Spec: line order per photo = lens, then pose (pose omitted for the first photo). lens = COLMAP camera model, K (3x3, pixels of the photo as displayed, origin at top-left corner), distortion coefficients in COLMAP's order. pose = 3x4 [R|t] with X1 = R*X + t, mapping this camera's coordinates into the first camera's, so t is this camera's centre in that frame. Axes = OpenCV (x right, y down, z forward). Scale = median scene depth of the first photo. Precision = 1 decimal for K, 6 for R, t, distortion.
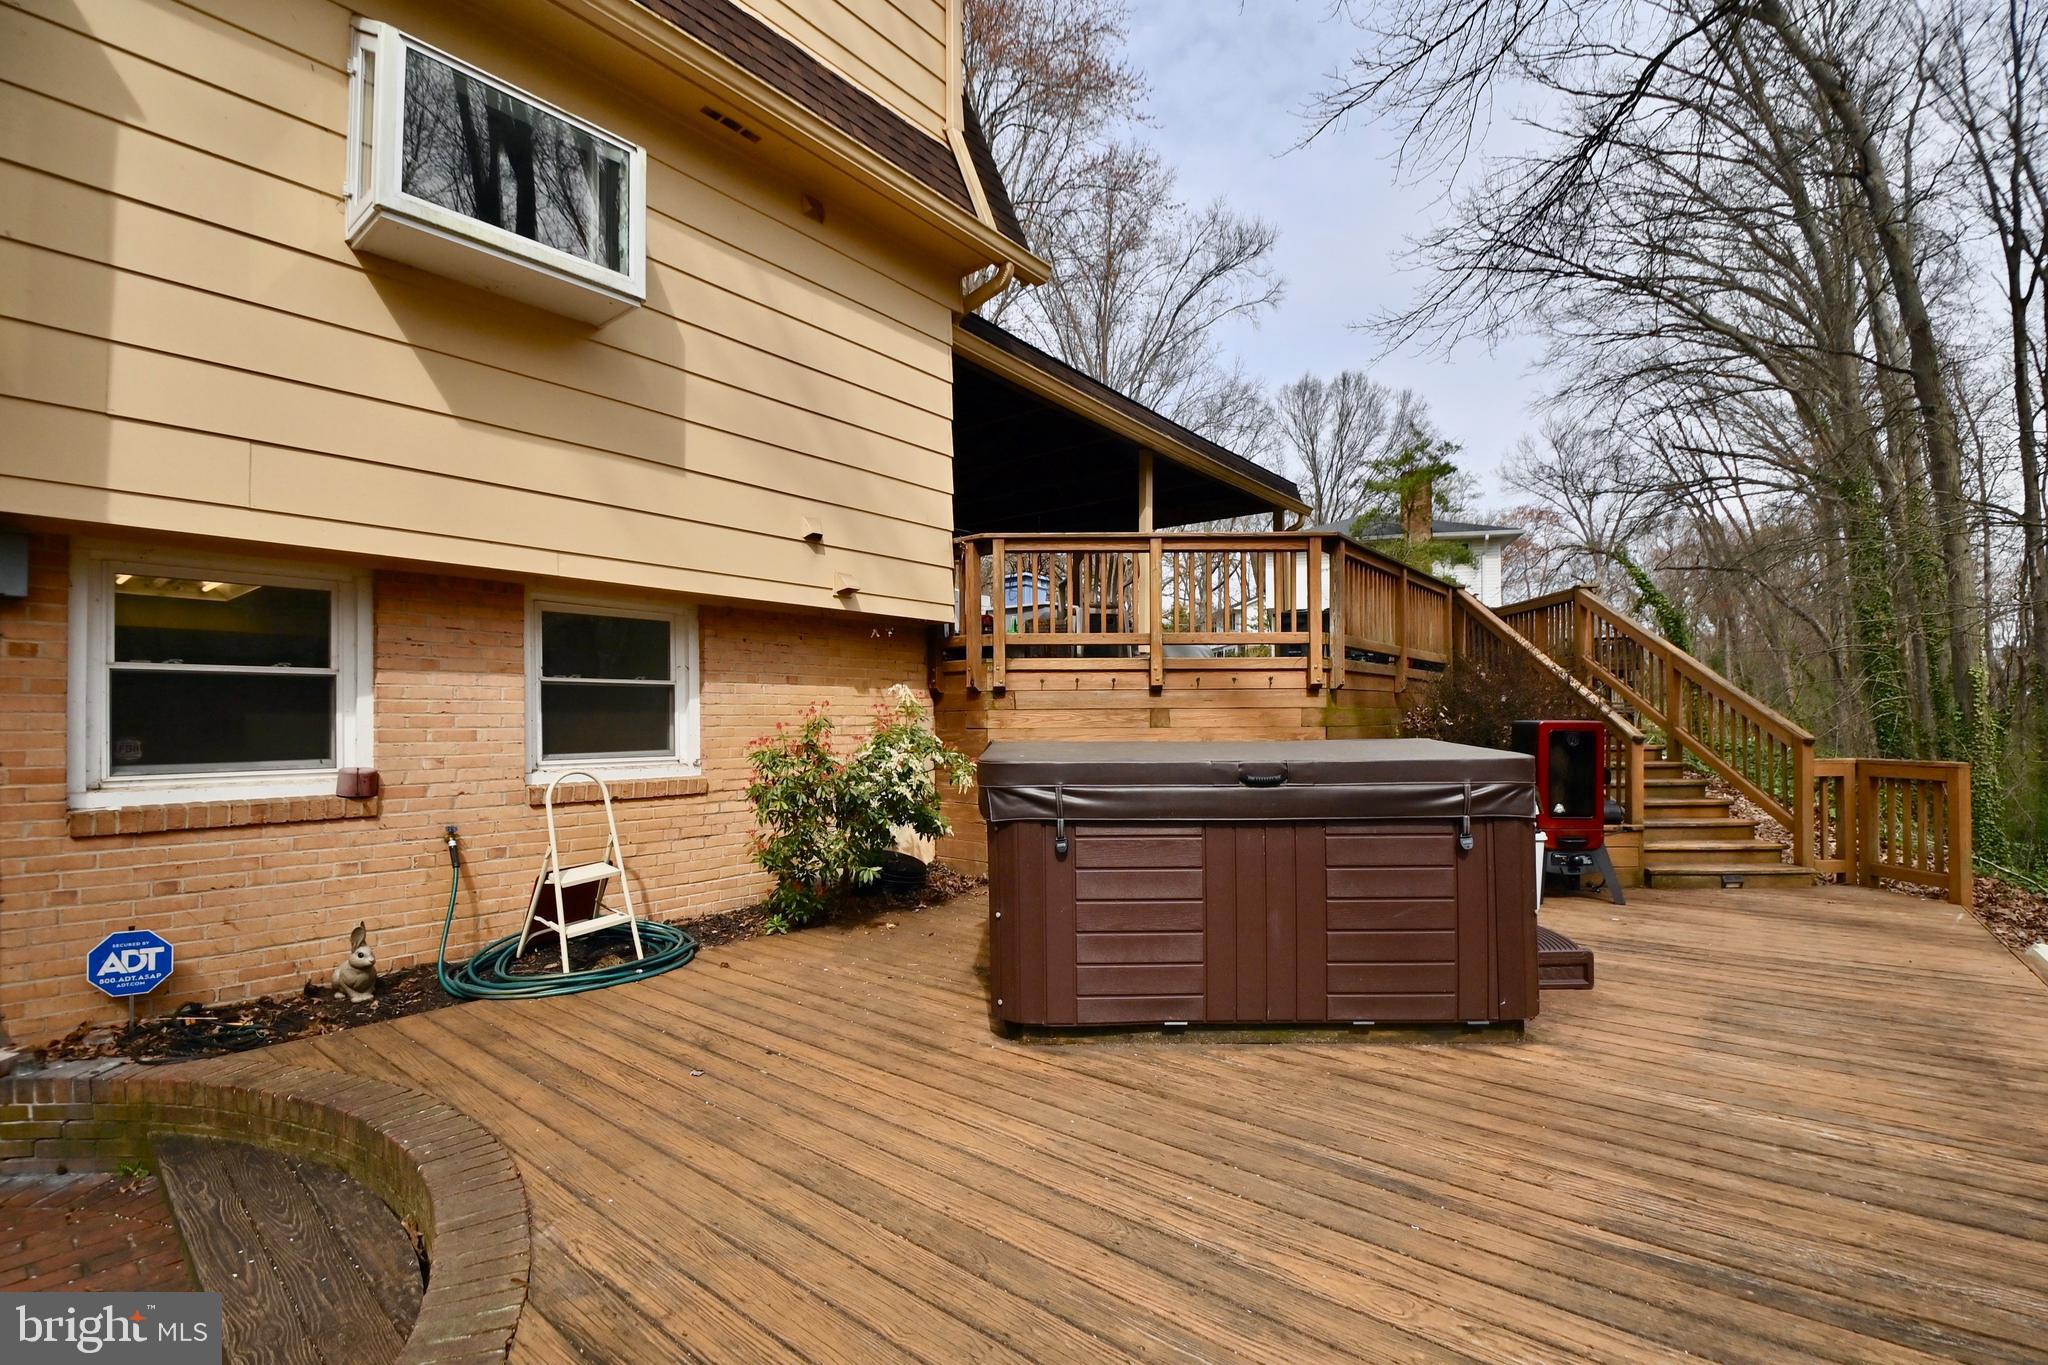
lens RADIAL K [[896.1, 0, 1042.0], [0, 896.1, 712.5], [0, 0, 1]] dist [0.015936, -0.023083]
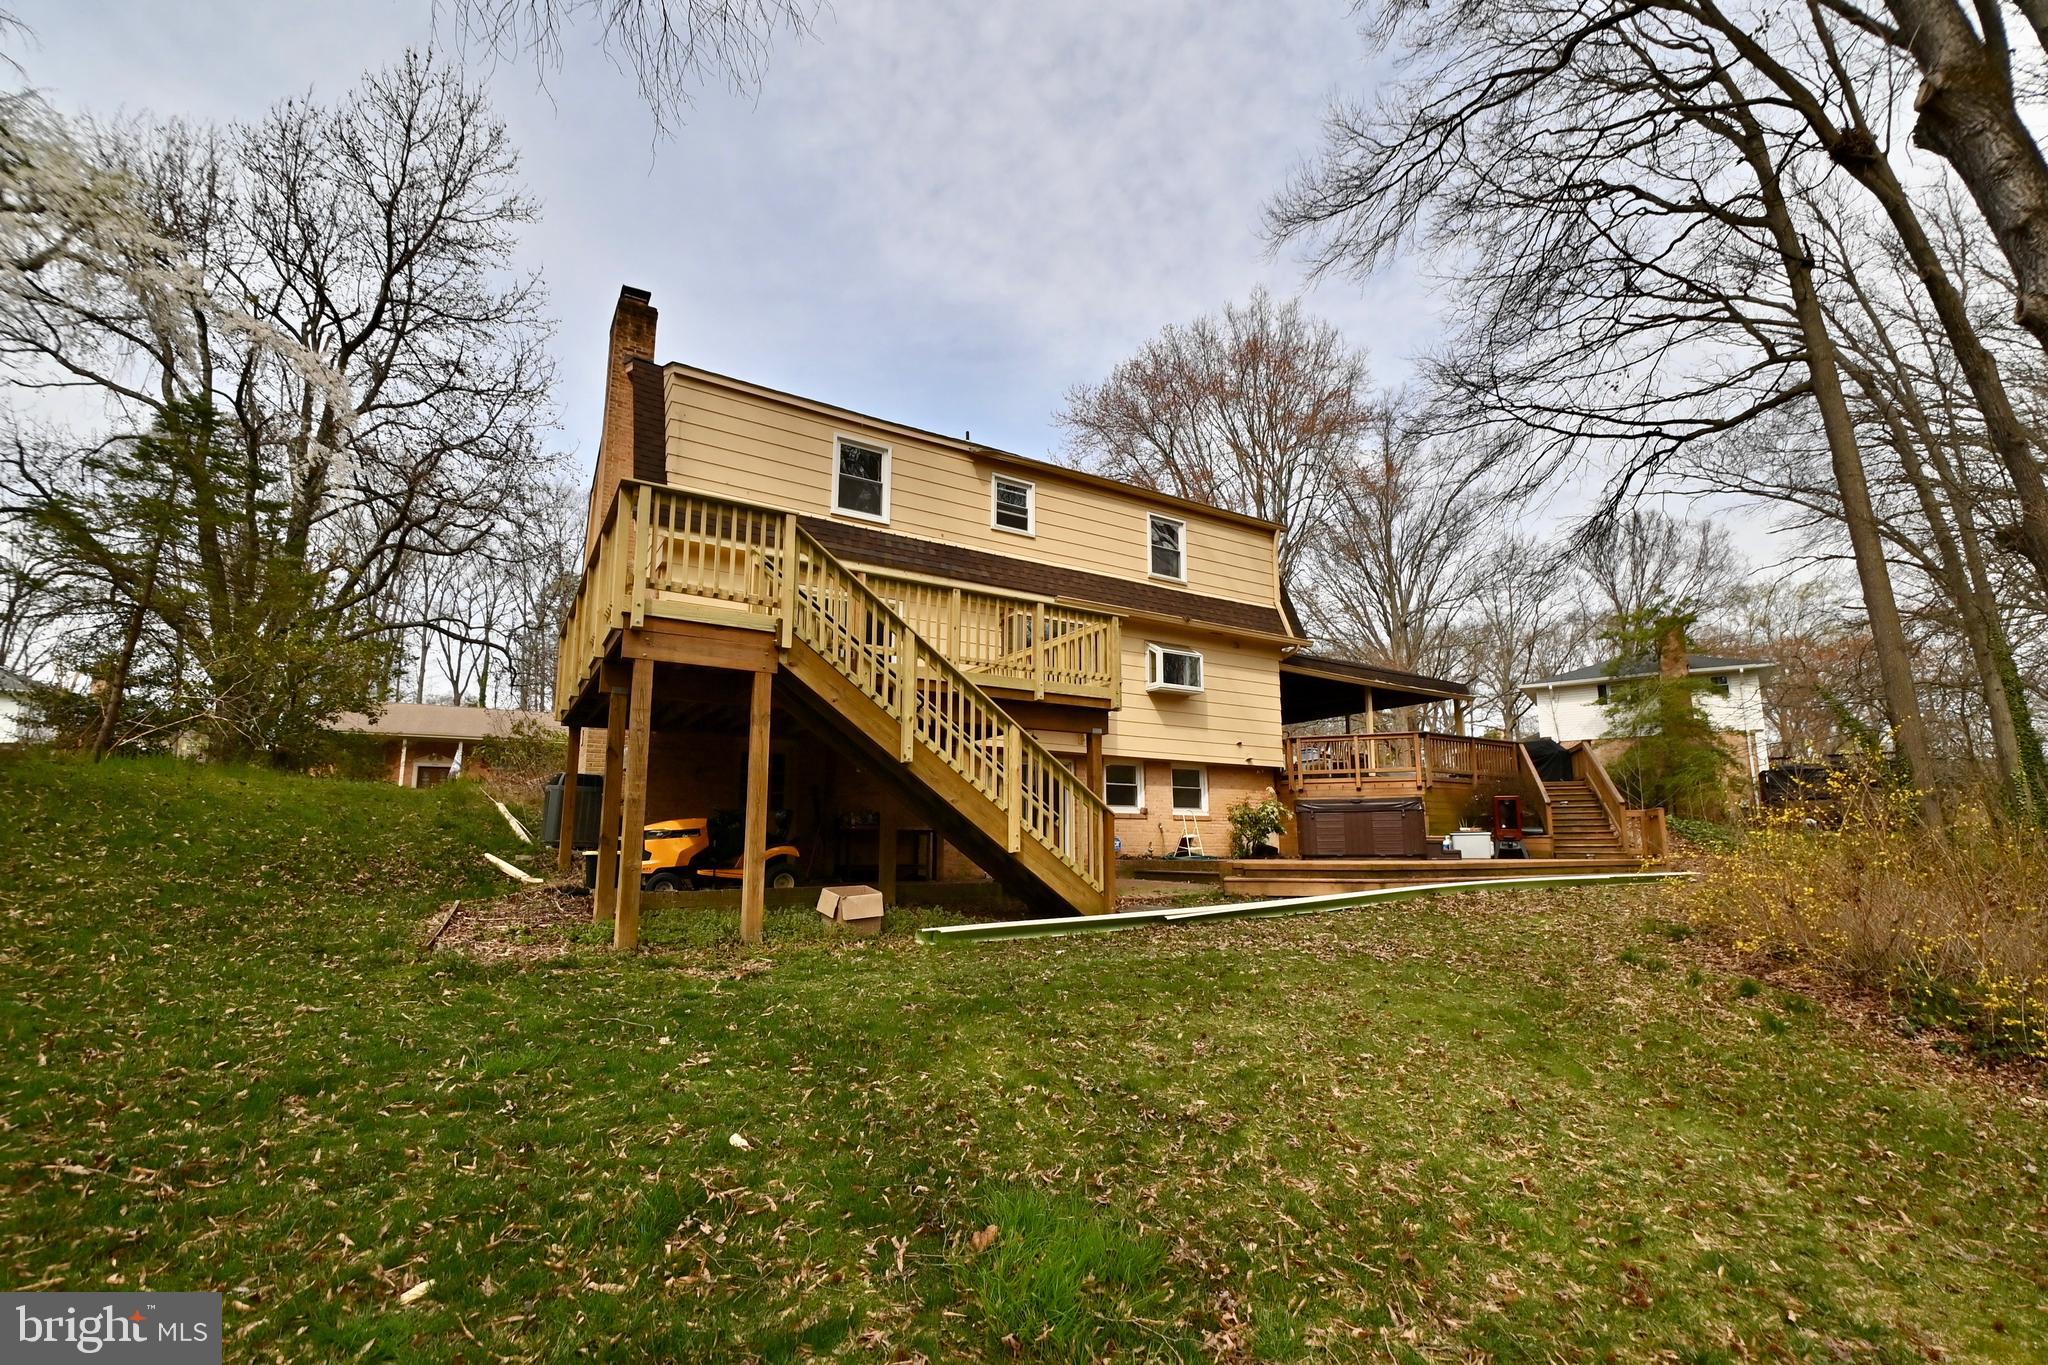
lens RADIAL K [[896.1, 0, 1042.0], [0, 896.1, 712.5], [0, 0, 1]] dist [0.015936, -0.023083]
pose [[0.940678, -0.051659, -0.335345, 0.151968], [0.001921, 0.989137, -0.146986, 0.152501], [0.339295, 0.137622, 0.930559, -2.035722]]
